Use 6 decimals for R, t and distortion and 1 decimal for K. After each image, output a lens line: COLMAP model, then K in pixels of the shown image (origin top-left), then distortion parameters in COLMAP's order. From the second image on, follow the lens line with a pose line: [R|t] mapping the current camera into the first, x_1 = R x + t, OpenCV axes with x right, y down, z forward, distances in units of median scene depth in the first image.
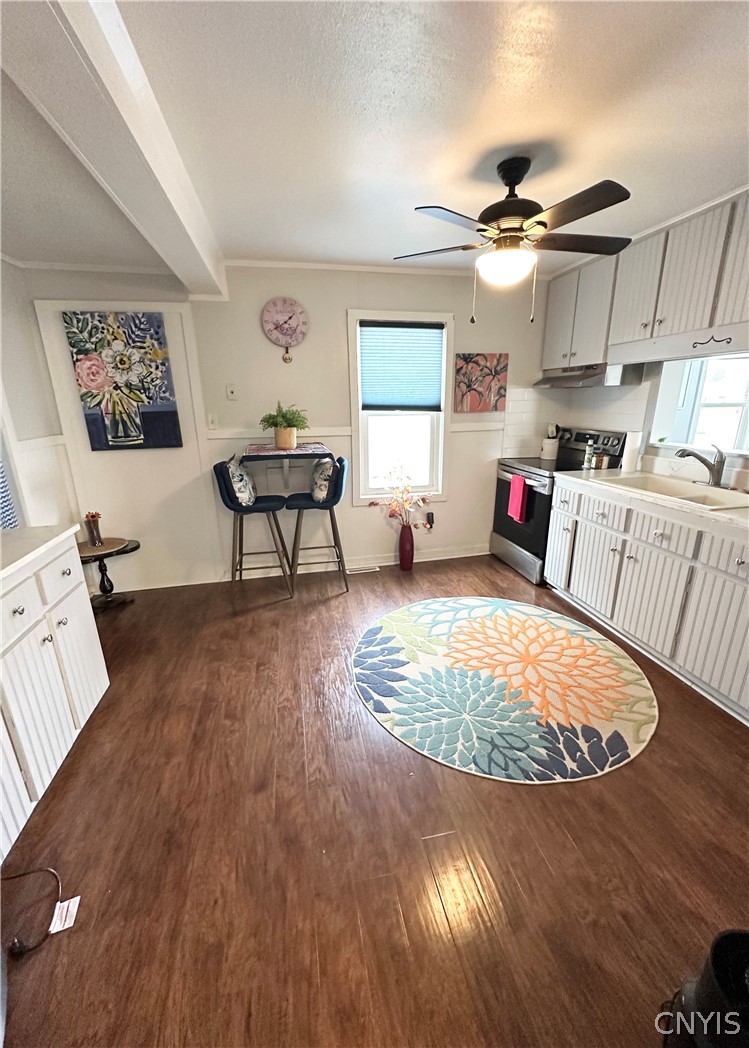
lens RADIAL K [[419.7, 0, 373.2], [0, 419.7, 525.4], [0, 0, 1]] dist [-0.004899, 0.000897]
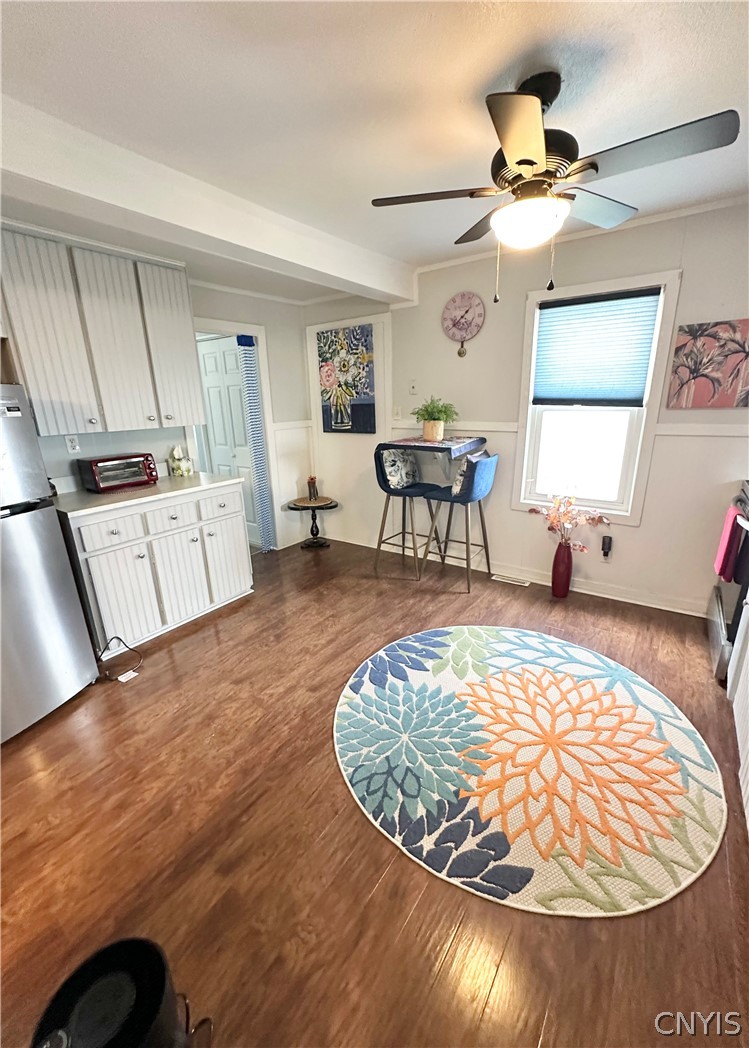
lens RADIAL K [[419.7, 0, 372.6], [0, 419.7, 524.2], [0, 0, 1]] dist [-0.004899, 0.000897]
pose [[0.672691, 0.211495, -0.709053, 0.498433], [-0.197744, 0.974810, 0.103162, -0.059447], [0.713011, 0.070815, 0.697568, 0.180305]]
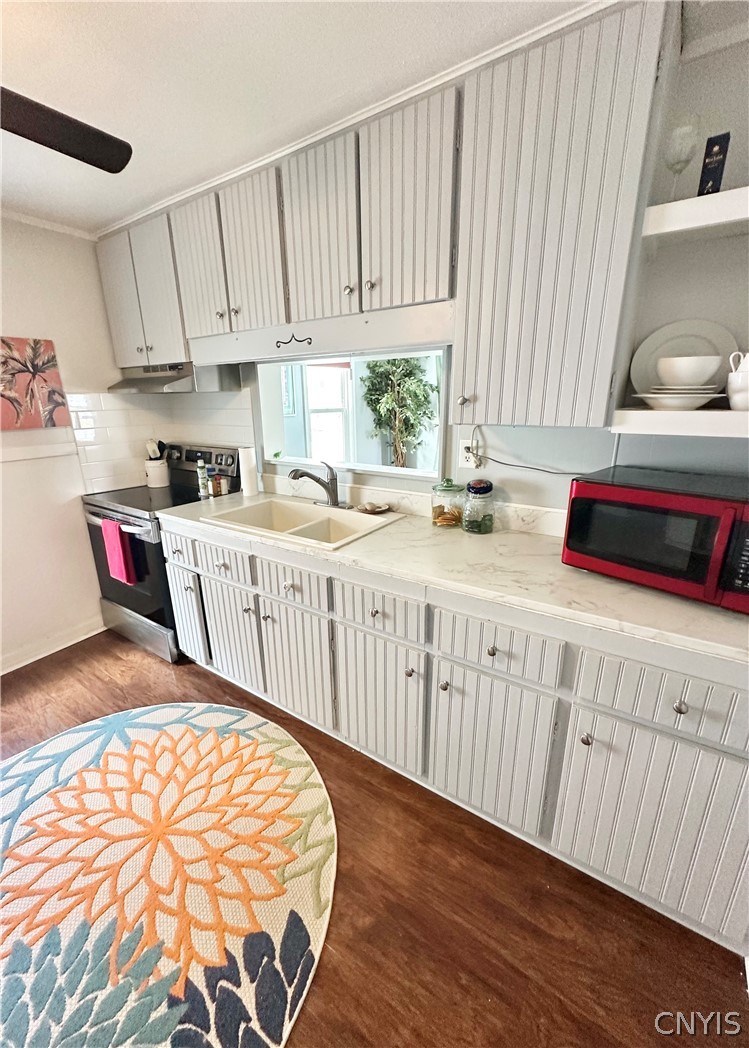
lens RADIAL K [[419.7, 0, 375.3], [0, 419.7, 524.5], [0, 0, 1]] dist [-0.004899, 0.000897]
pose [[0.714614, -0.197664, 0.671011, 0.225530], [0.202343, 0.976649, 0.072207, -0.085475], [-0.669615, 0.084174, 0.737923, 0.236001]]
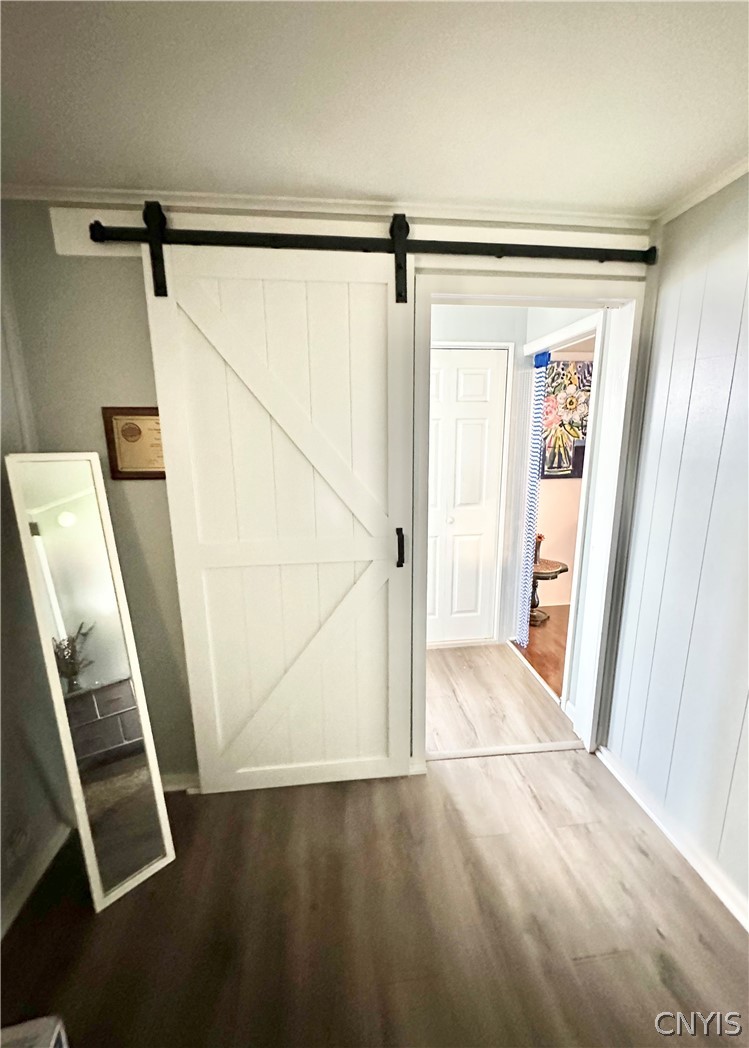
lens RADIAL K [[419.7, 0, 373.7], [0, 419.7, 523.3], [0, 0, 1]] dist [-0.004899, 0.000897]
pose [[0.994842, 0.027713, -0.097579, -1.013230], [-0.035861, 0.995924, -0.082765, 0.050340], [0.094888, 0.085837, 0.991780, -0.156701]]
